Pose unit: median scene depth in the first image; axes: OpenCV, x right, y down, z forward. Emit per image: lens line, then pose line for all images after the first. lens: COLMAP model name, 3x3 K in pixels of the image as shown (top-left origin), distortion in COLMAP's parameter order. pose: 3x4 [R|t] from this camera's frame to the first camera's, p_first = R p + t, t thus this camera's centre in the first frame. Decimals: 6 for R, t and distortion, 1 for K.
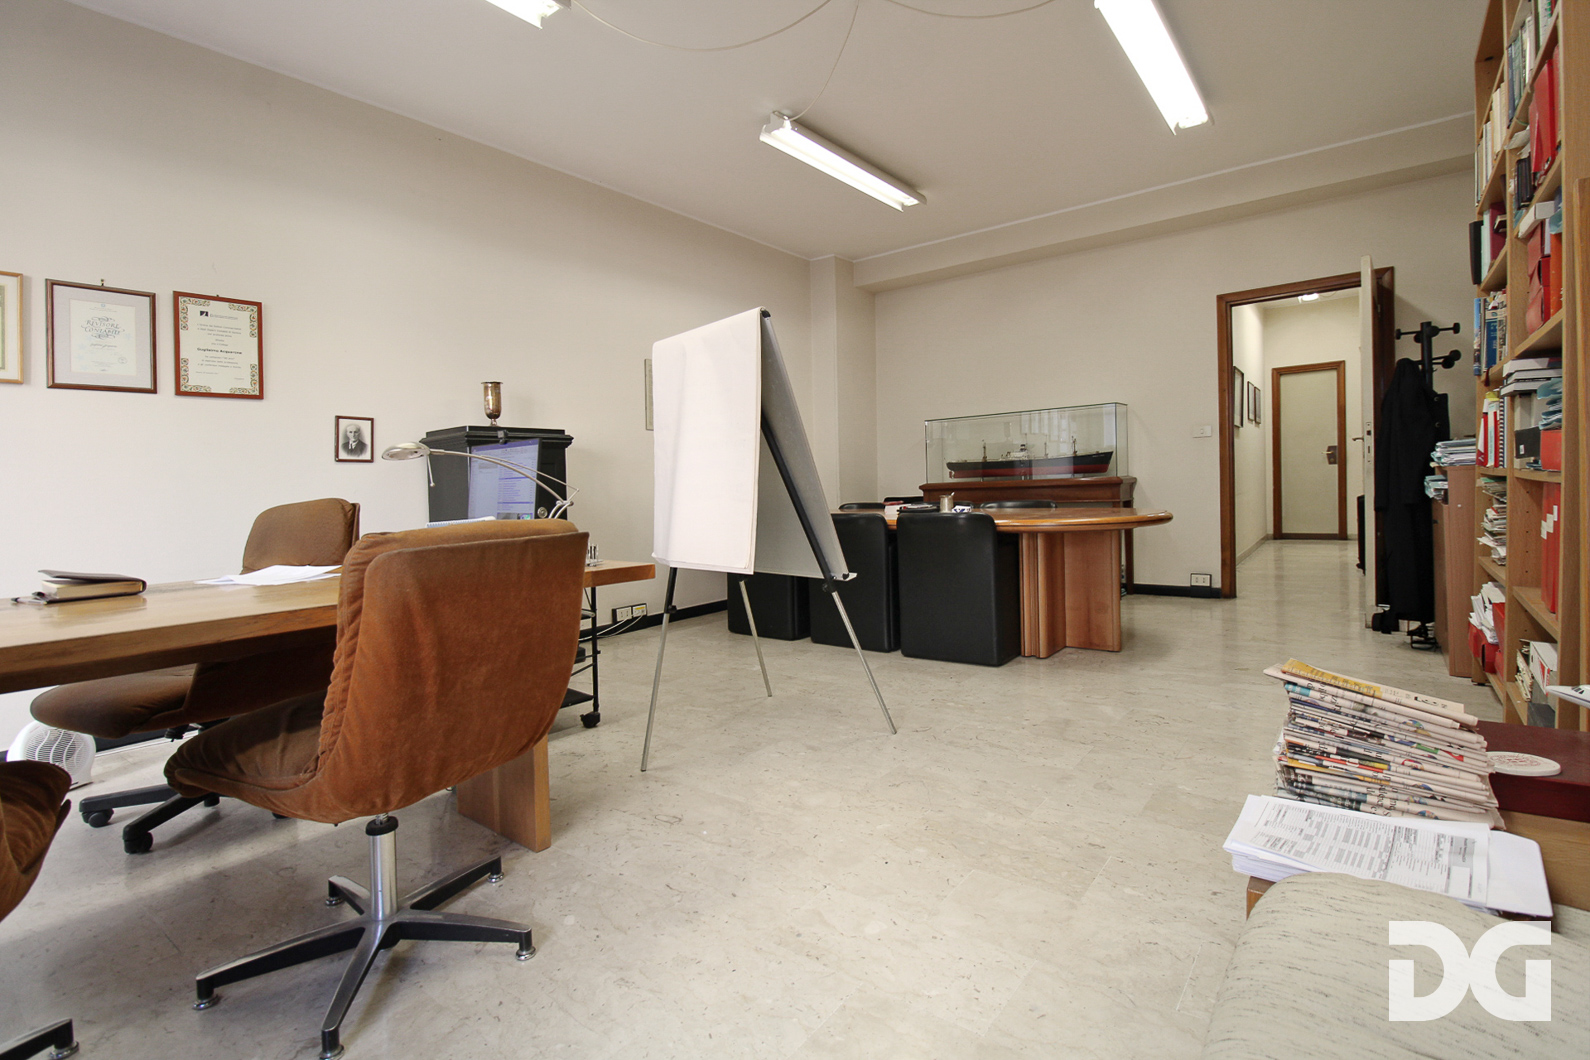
lens RADIAL K [[752.9, 0, 822.3], [0, 752.9, 519.1], [0, 0, 1]] dist [0.009429, -0.015246]
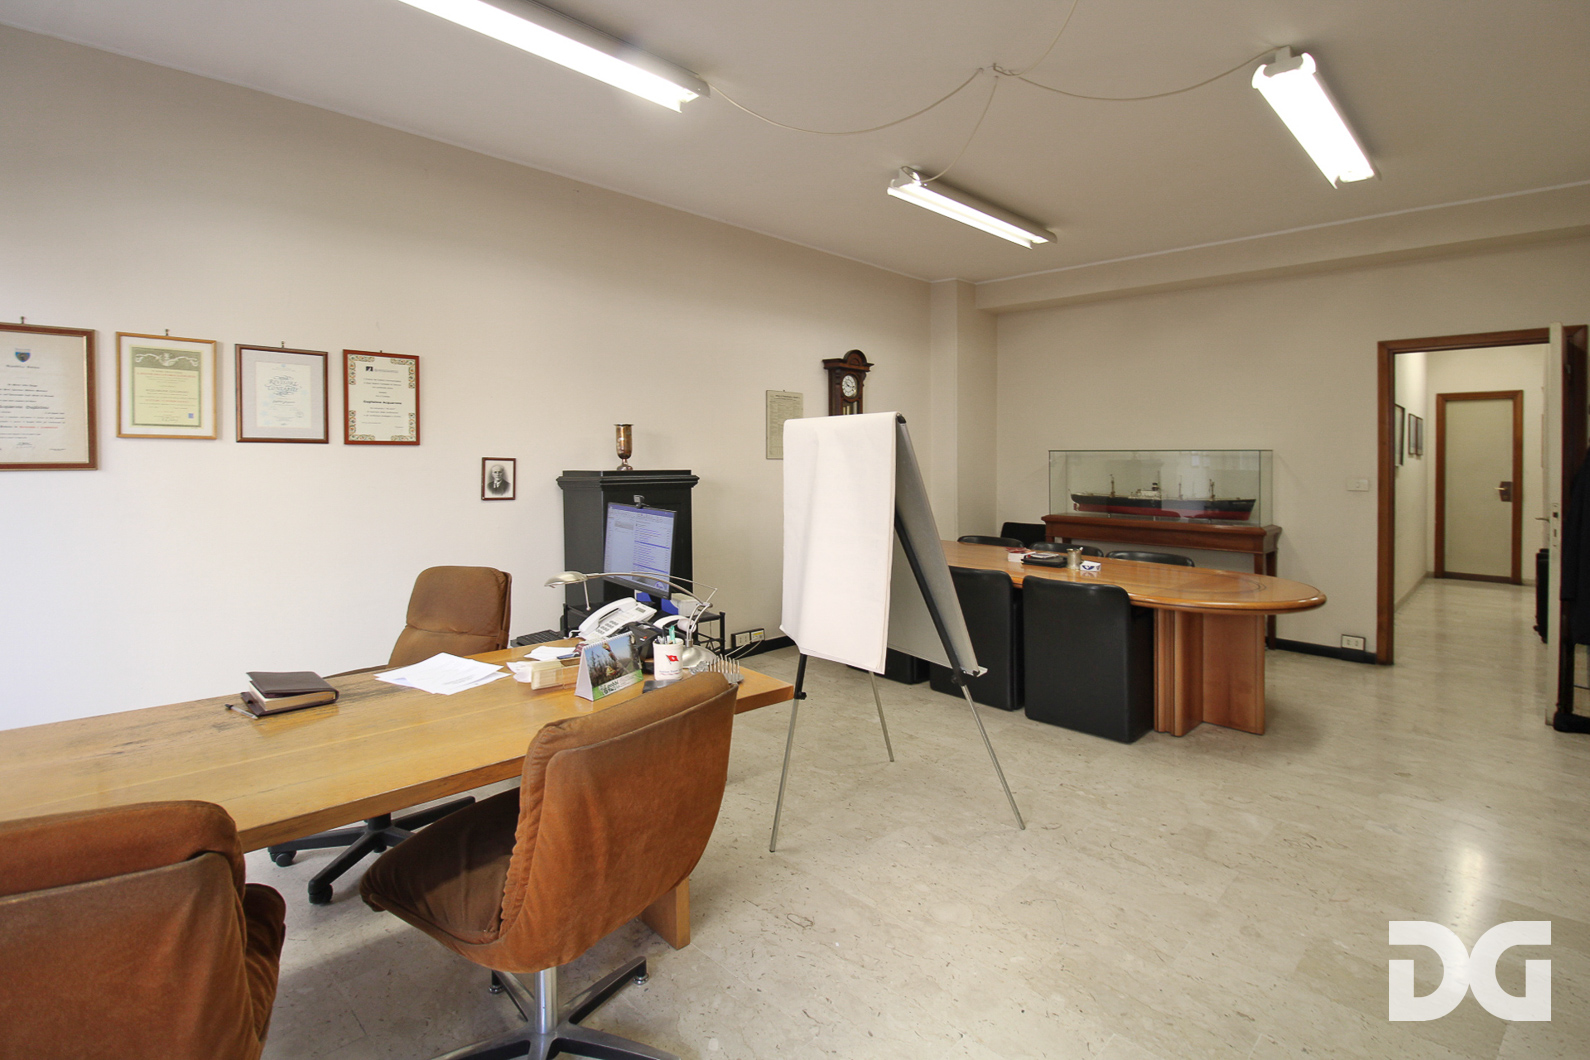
lens RADIAL K [[765.3, 0, 834.2], [0, 765.3, 473.5], [0, 0, 1]] dist [0.008877, -0.015880]
pose [[0.993020, 0.014102, -0.117101, -0.032011], [-0.013136, 0.999873, 0.009013, -0.153797], [0.117213, -0.007412, 0.993079, -0.015569]]
